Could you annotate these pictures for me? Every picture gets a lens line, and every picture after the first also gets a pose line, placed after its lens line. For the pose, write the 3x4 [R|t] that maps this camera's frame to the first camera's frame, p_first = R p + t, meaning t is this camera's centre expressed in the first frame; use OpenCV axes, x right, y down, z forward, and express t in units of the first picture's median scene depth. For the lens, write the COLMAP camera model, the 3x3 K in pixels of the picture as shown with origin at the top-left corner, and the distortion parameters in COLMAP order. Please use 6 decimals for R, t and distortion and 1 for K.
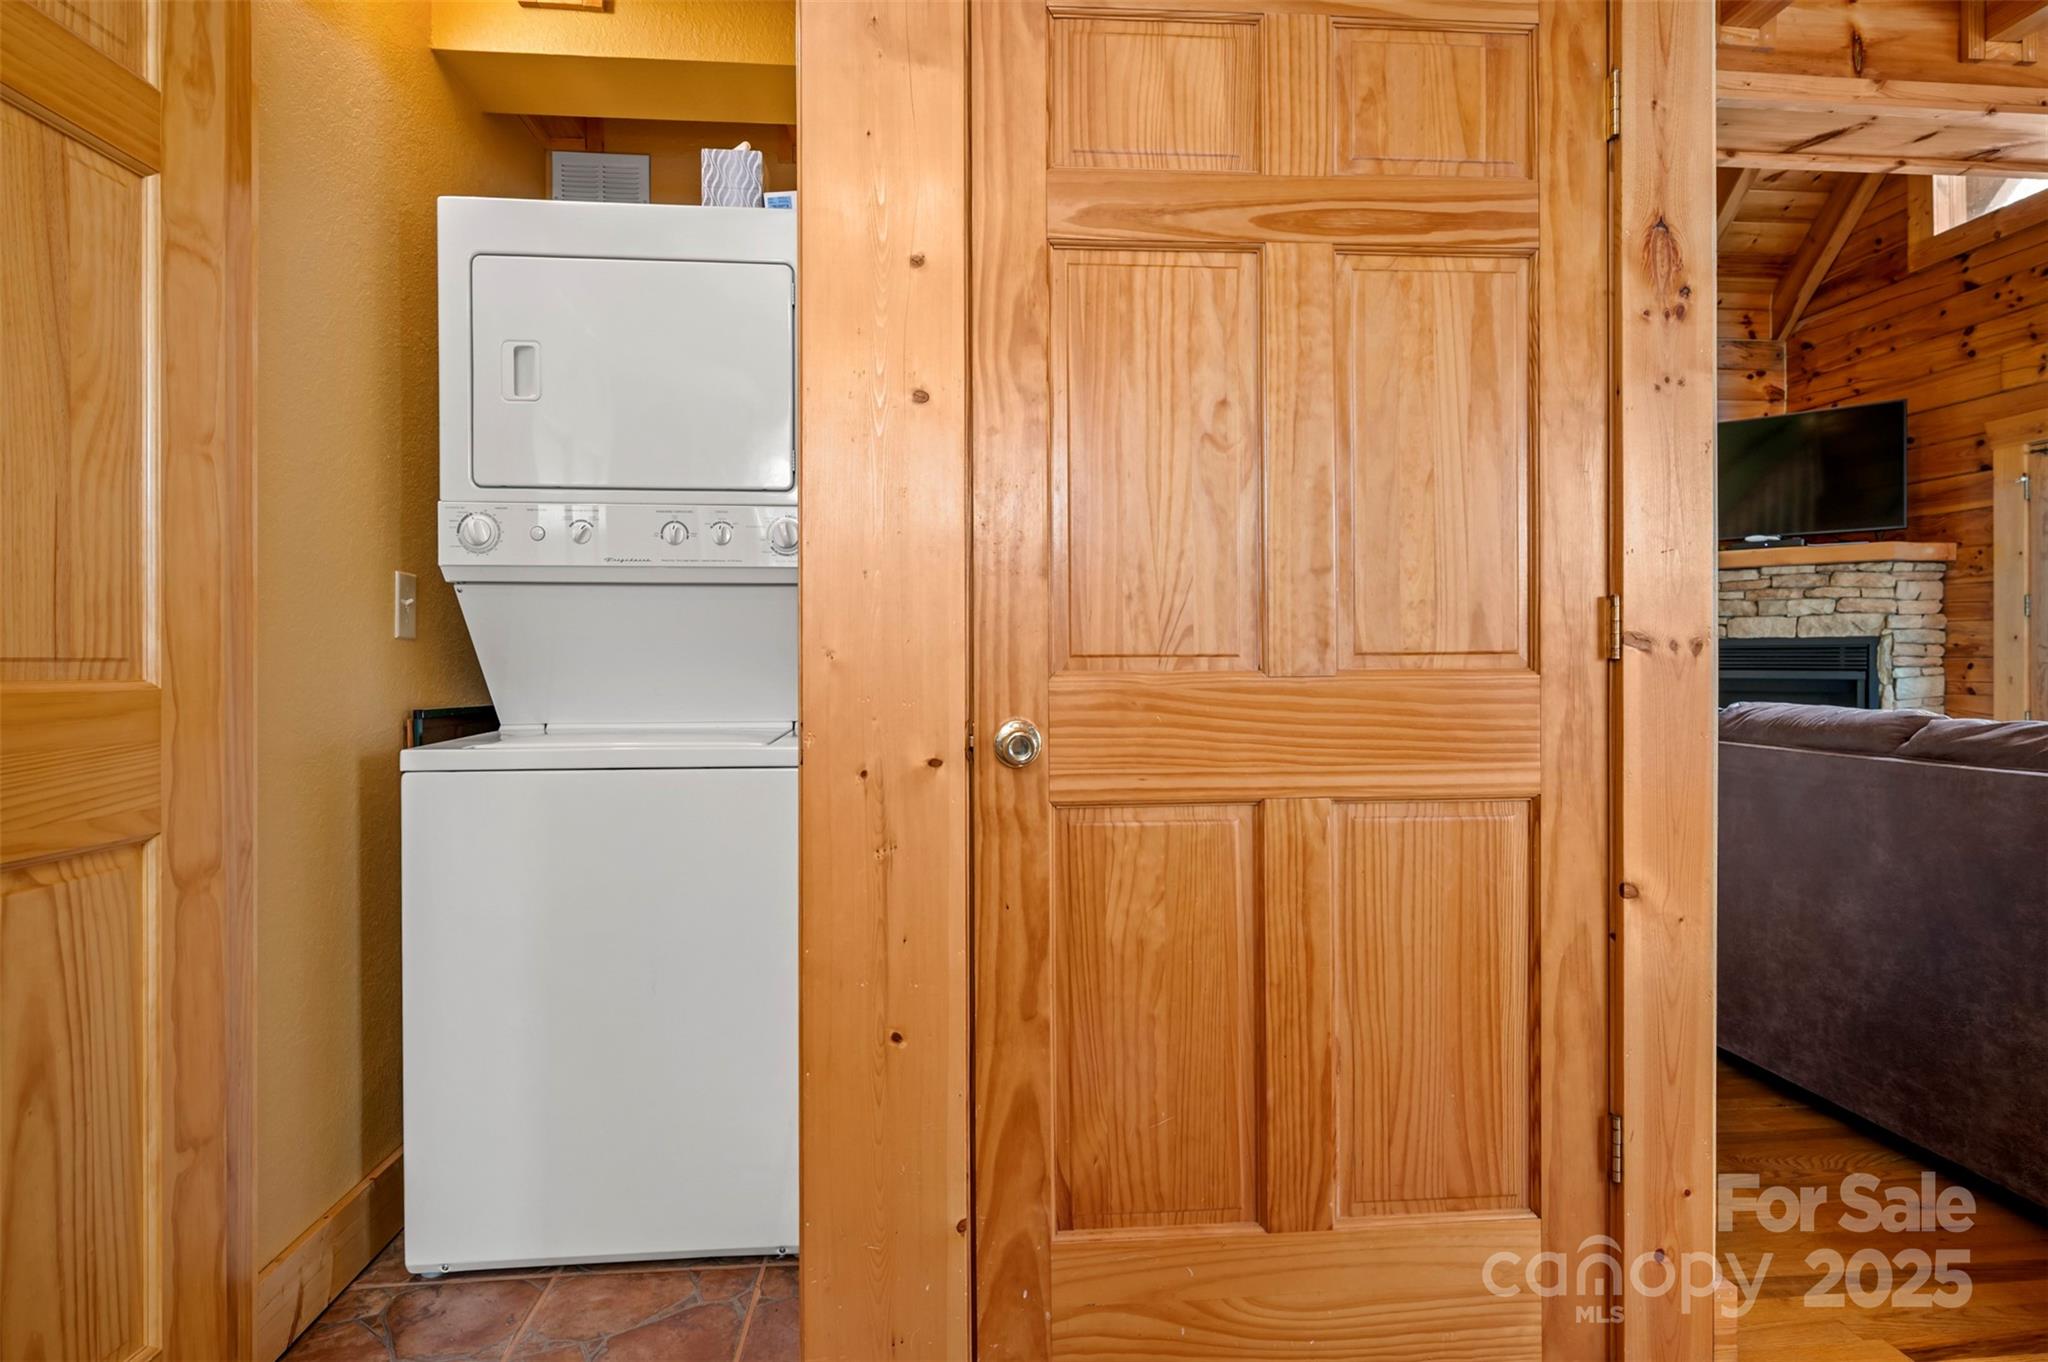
lens RADIAL K [[1068.9, 0, 1035.7], [0, 1068.9, 659.7], [0, 0, 1]] dist [-0.001122, 0.002597]
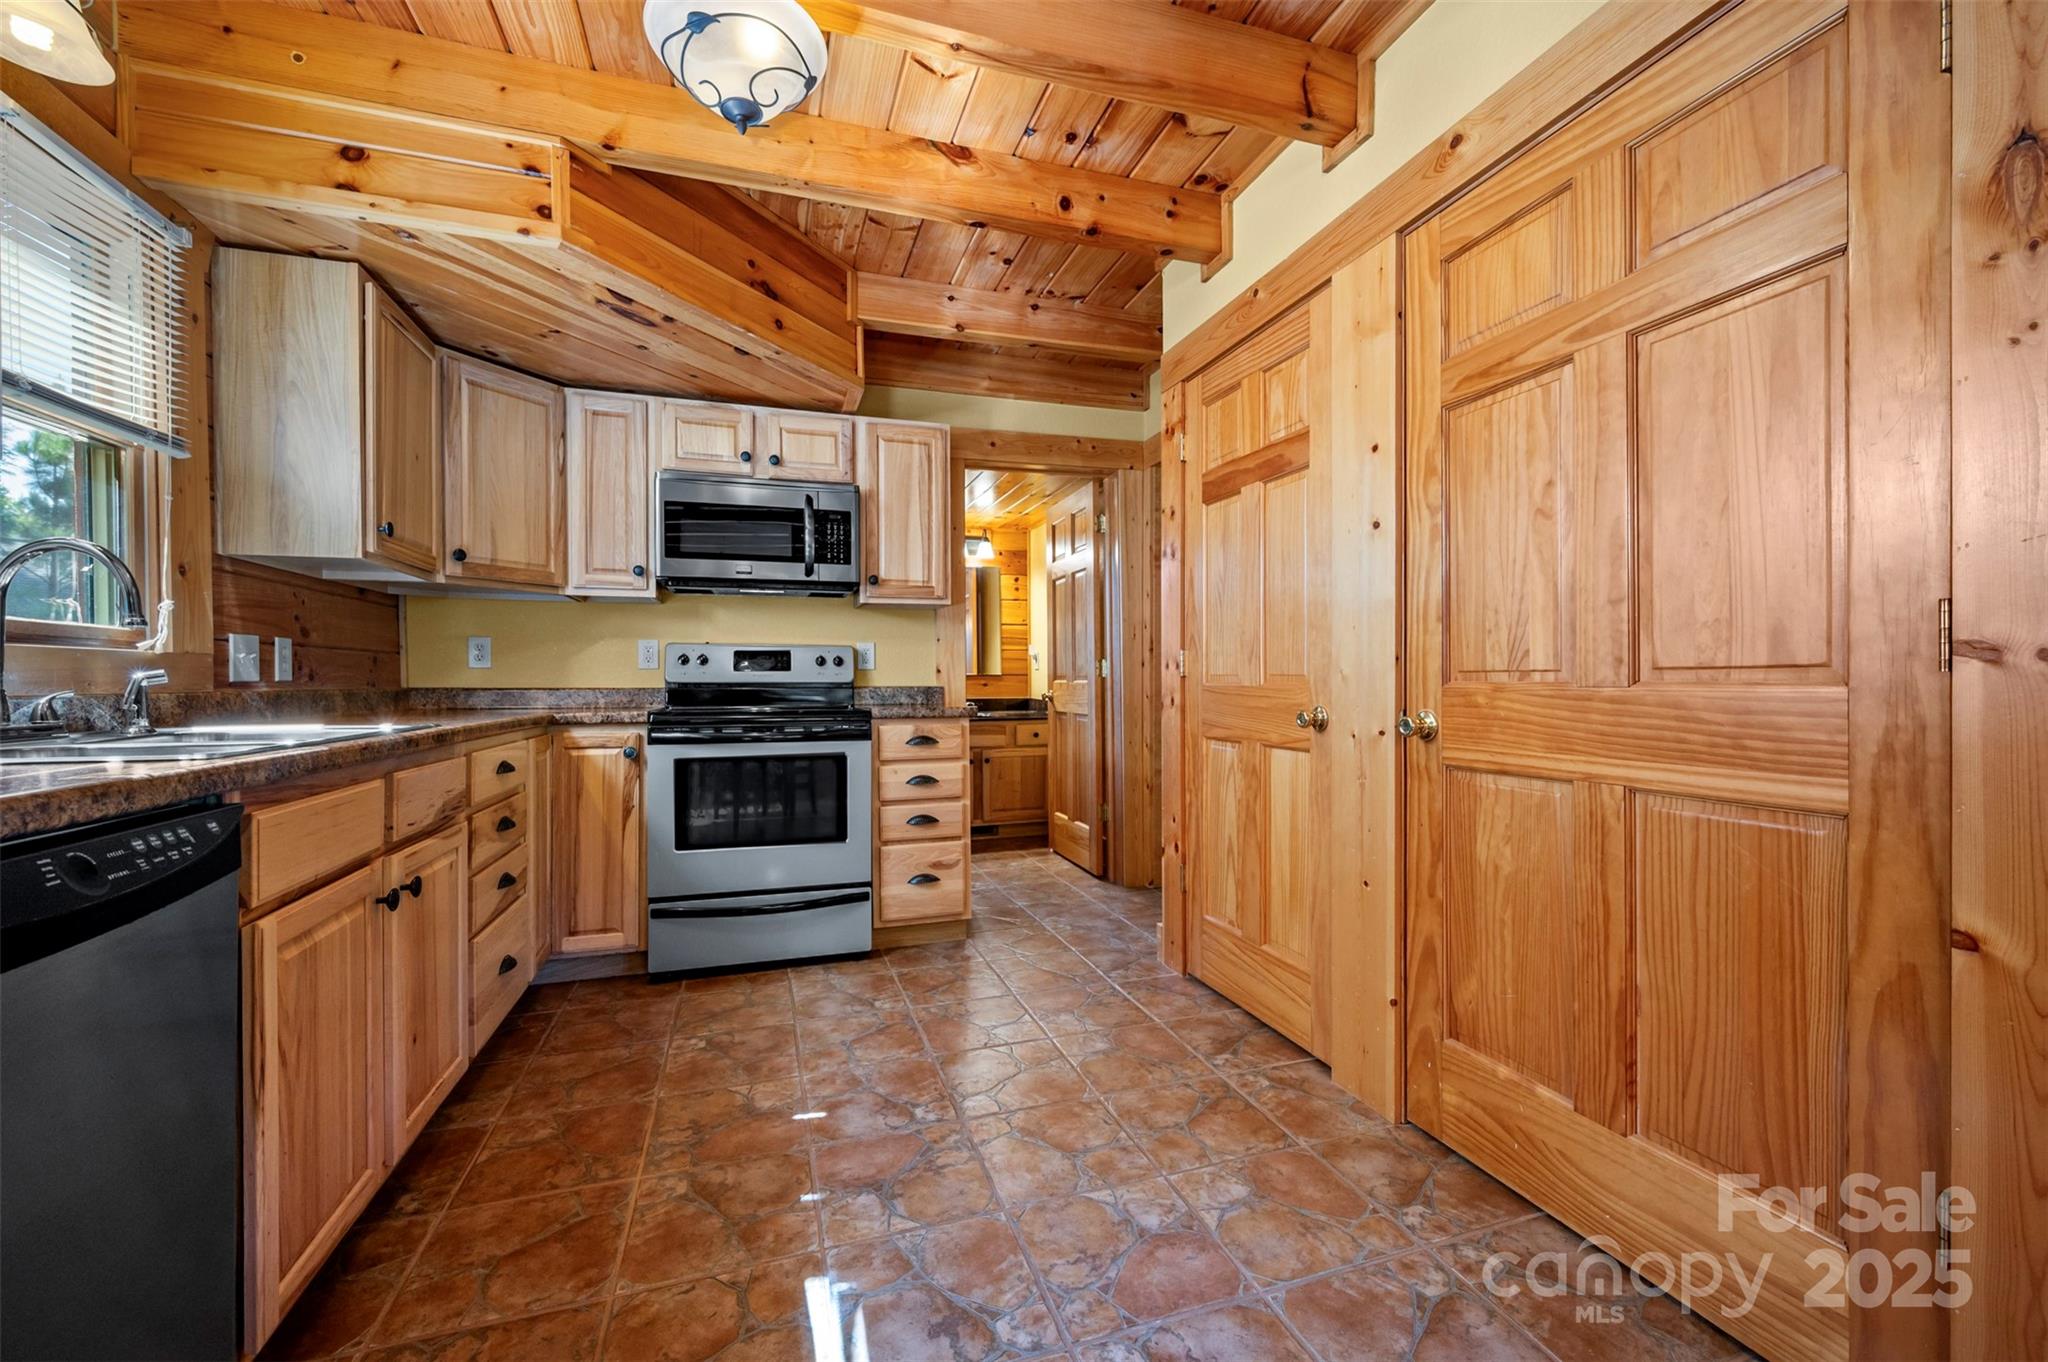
lens RADIAL K [[819.7, 0, 1024.0], [0, 819.7, 682.8], [0, 0, 1]] dist [-0.004446, 0.000680]
pose [[0.234394, 0.008358, -0.972106, 0.299731], [0.004331, 0.999944, 0.009642, -0.000355], [0.972132, -0.006471, 0.234344, 0.032607]]
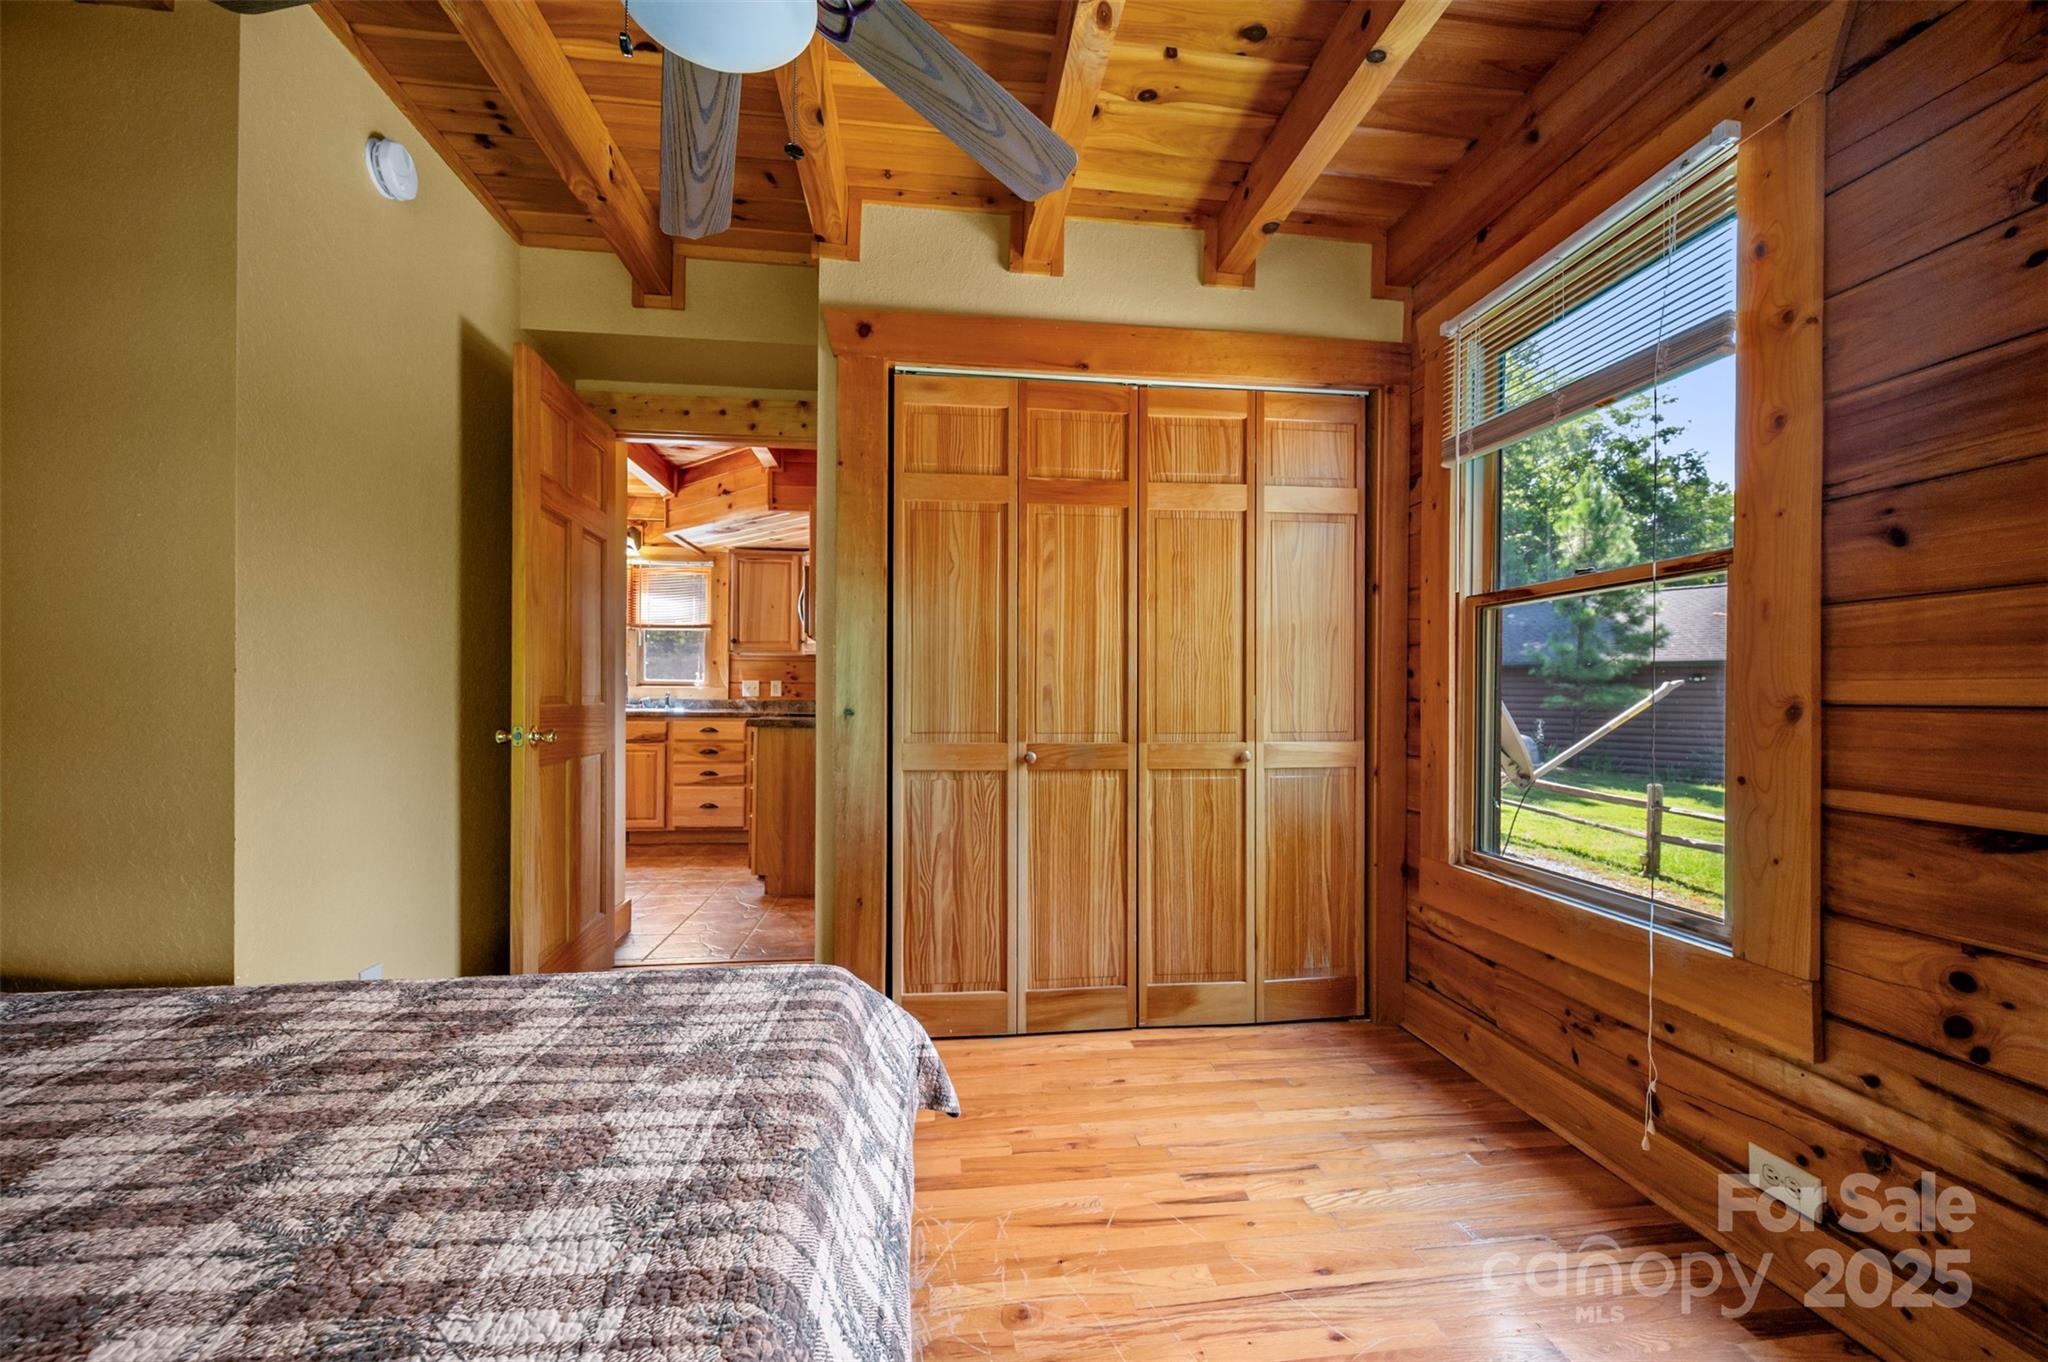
lens RADIAL K [[819.7, 0, 1029.5], [0, 819.7, 691.8], [0, 0, 1]] dist [-0.004446, 0.000680]
pose [[-0.998886, -0.007124, -0.046650, -0.566230], [-0.007145, 0.999974, 0.000292, -0.008863], [0.046647, 0.000625, -0.998911, 1.004886]]
